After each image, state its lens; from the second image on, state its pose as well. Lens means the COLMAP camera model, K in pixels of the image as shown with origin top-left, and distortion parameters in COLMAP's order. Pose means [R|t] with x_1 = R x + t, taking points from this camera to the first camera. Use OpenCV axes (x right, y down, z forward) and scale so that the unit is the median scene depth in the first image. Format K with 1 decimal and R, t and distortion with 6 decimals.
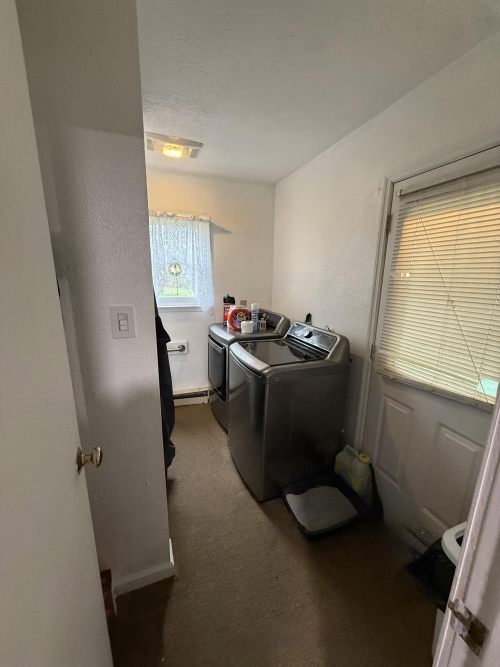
lens RADIAL K [[265.1, 0, 250.7], [0, 265.1, 334.0], [0, 0, 1]] dist [-0.006806, 0.000781]
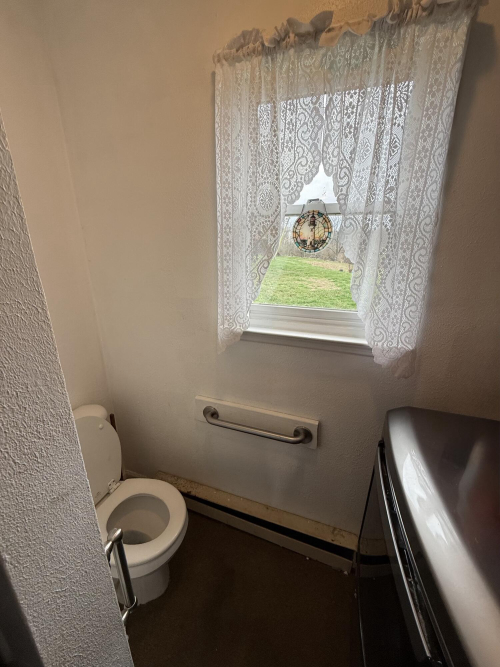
lens RADIAL K [[265.1, 0, 248.1], [0, 265.1, 332.6], [0, 0, 1]] dist [-0.006806, 0.000781]
pose [[0.763892, 0.177750, -0.620382, -0.109283], [-0.120620, 0.983705, 0.133325, -0.148314], [0.633971, -0.027016, 0.772885, 0.671708]]
